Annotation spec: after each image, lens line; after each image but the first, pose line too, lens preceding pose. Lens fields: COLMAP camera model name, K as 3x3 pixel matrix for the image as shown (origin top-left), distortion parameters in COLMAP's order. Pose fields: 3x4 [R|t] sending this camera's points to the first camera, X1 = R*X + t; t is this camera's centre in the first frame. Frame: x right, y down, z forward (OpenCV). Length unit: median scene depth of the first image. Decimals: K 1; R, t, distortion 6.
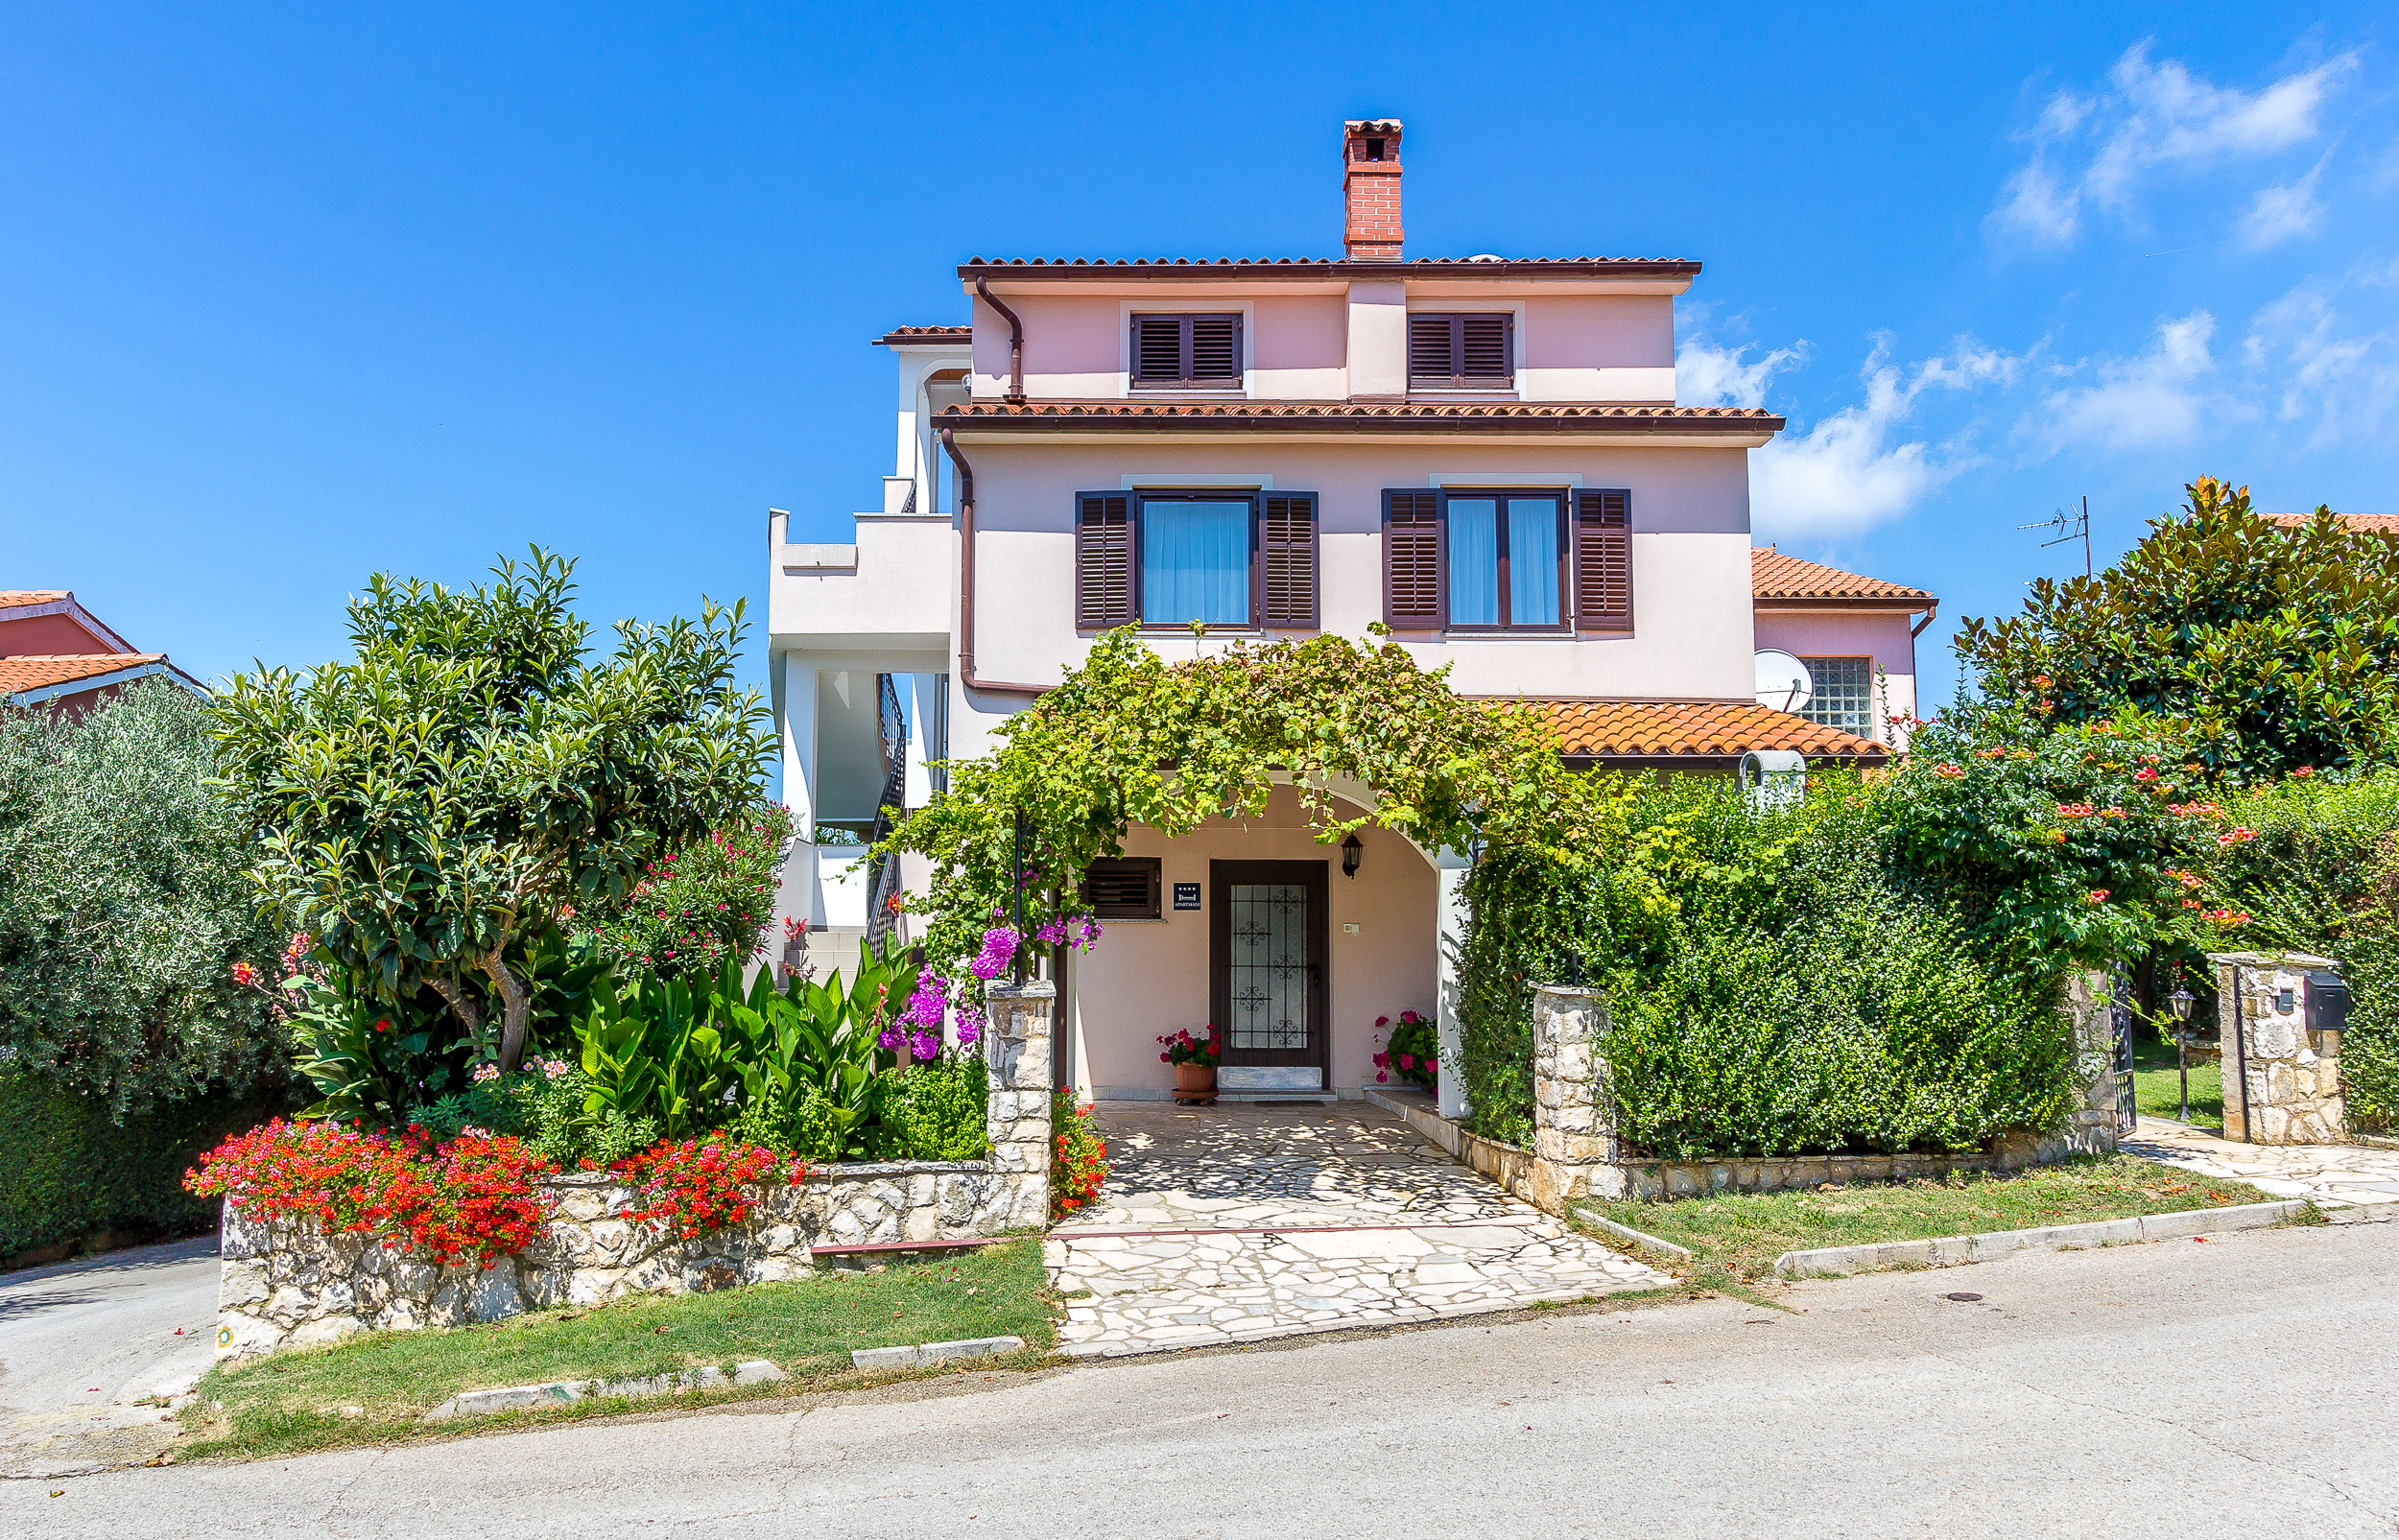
lens RADIAL K [[1626.7, 0, 1198.8], [0, 1626.7, 752.9], [0, 0, 1]] dist [0.004413, 0.004380]
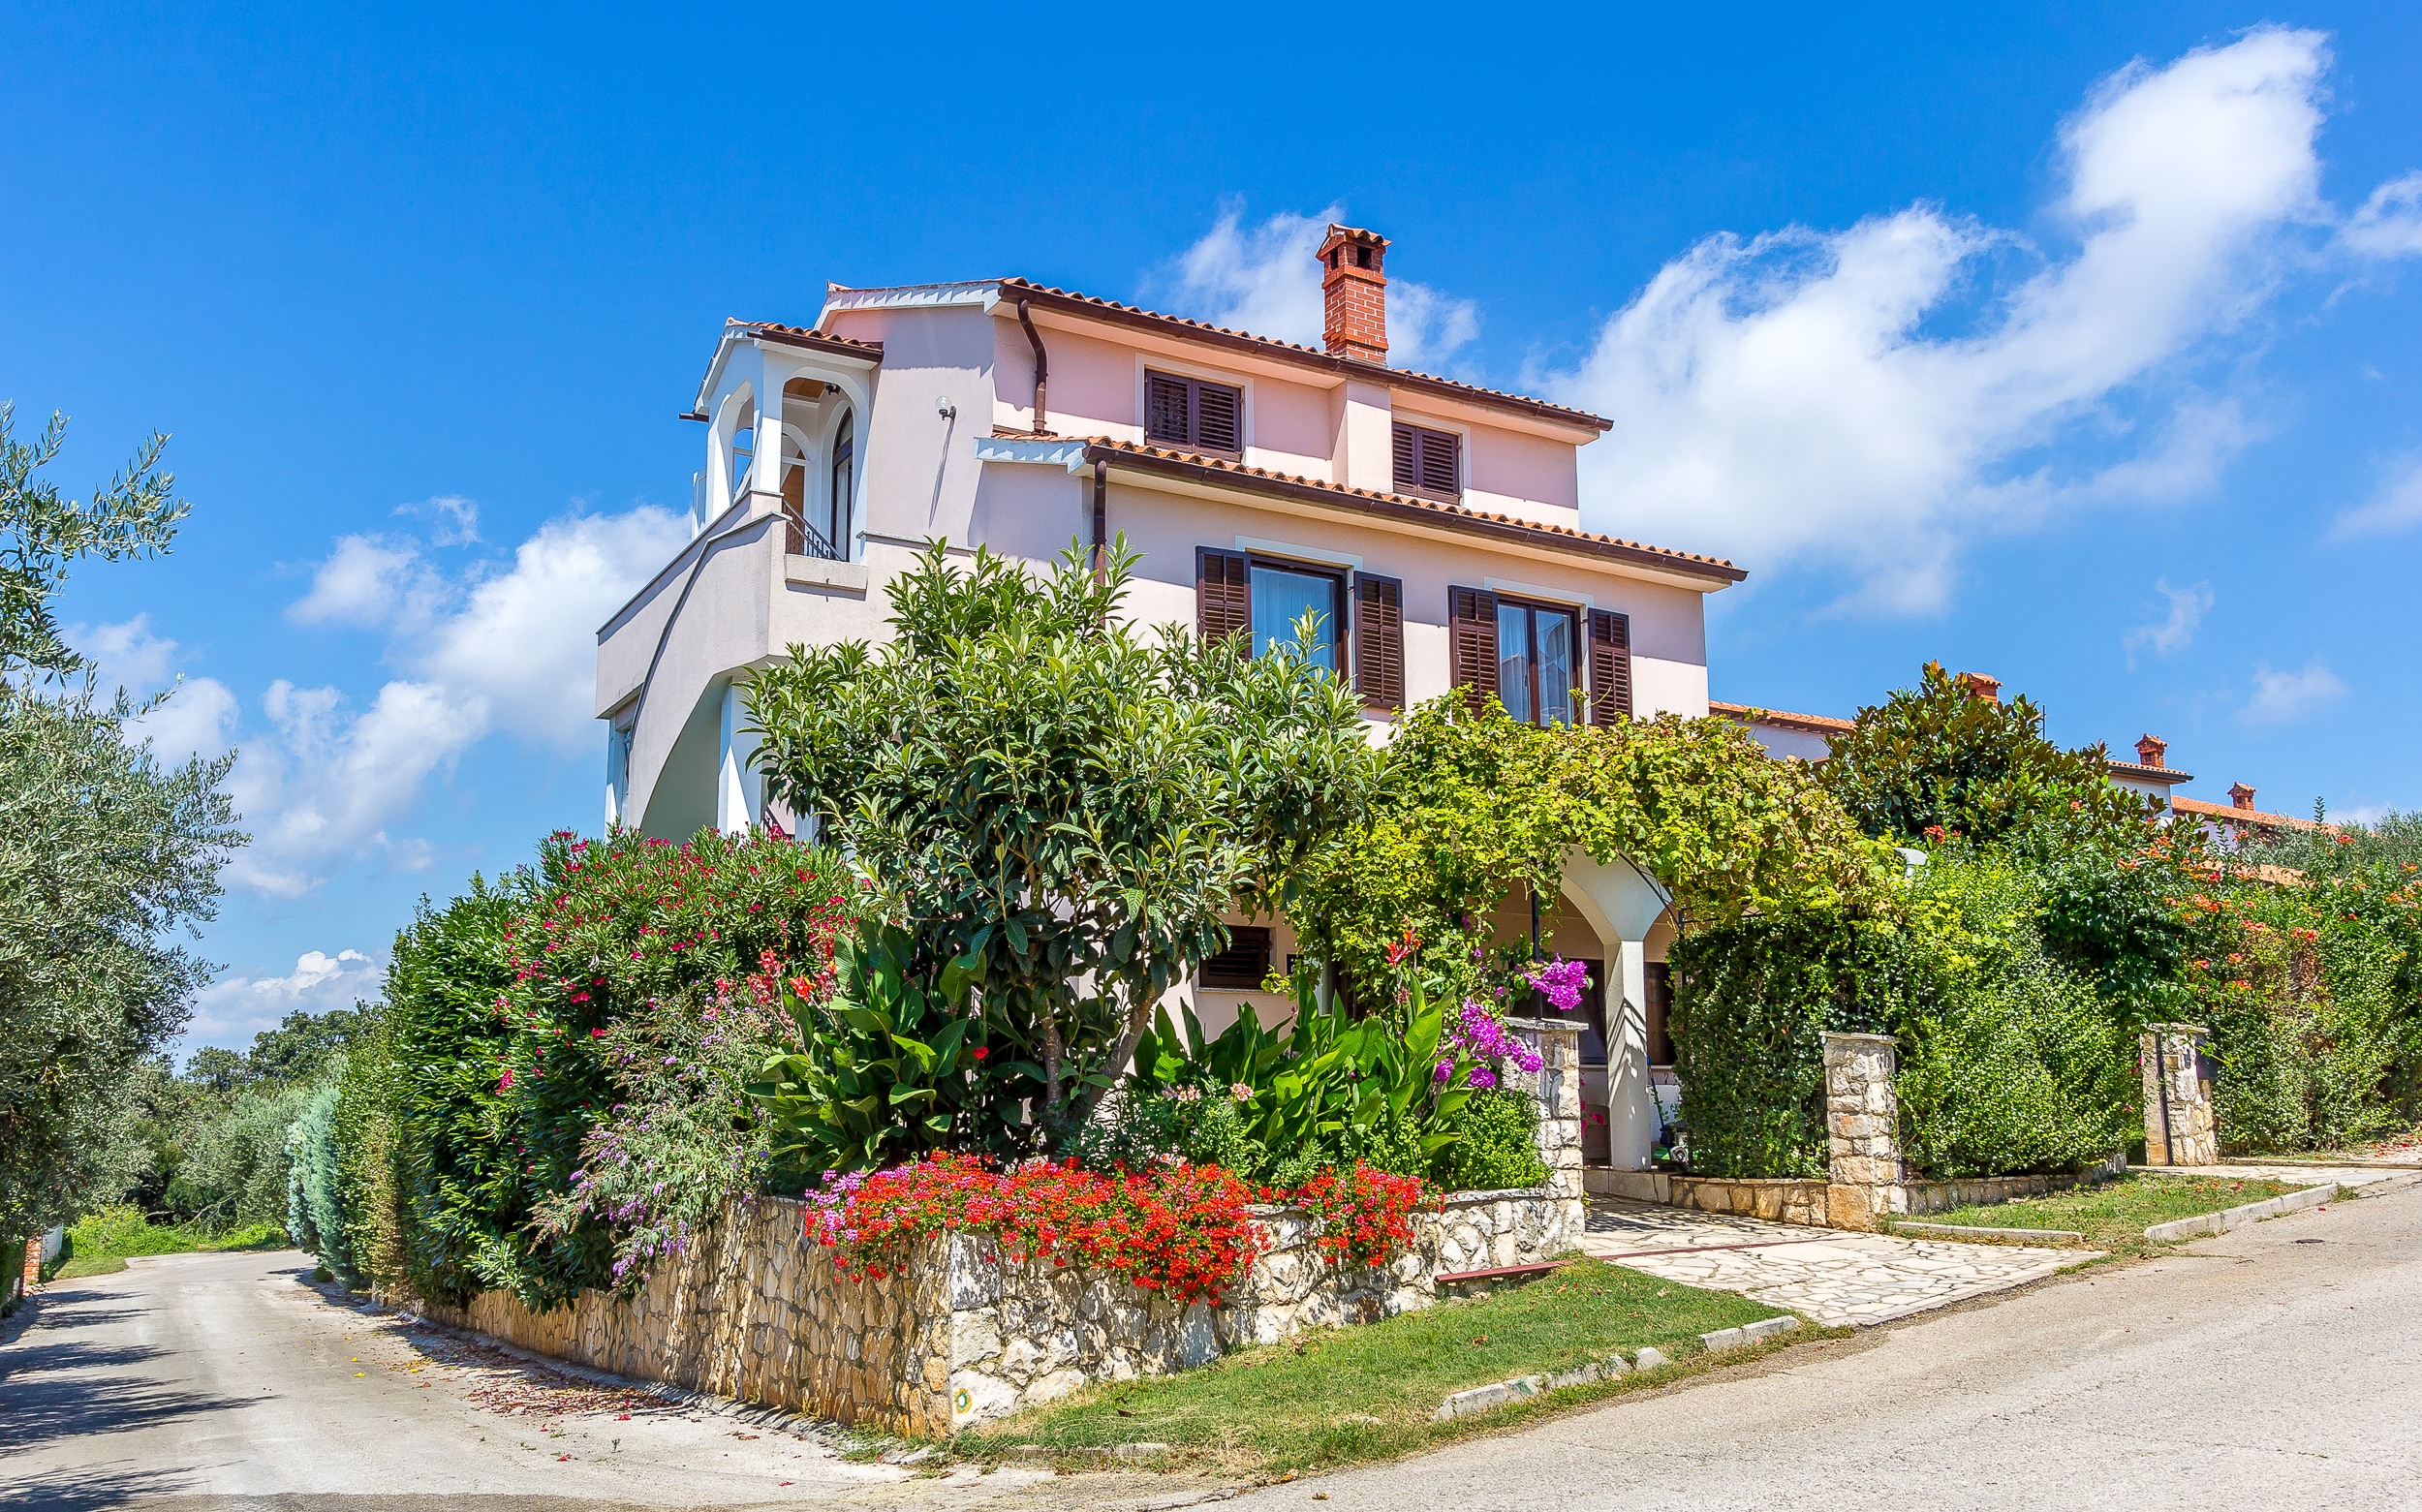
lens RADIAL K [[1847.7, 0, 1211.5], [0, 1847.7, 769.0], [0, 0, 1]] dist [0.008031, 0.002347]
pose [[0.870548, 0.083946, 0.484871, -0.919152], [-0.051461, 0.995469, -0.079953, 0.091907], [-0.489386, 0.044651, 0.870923, 0.068514]]
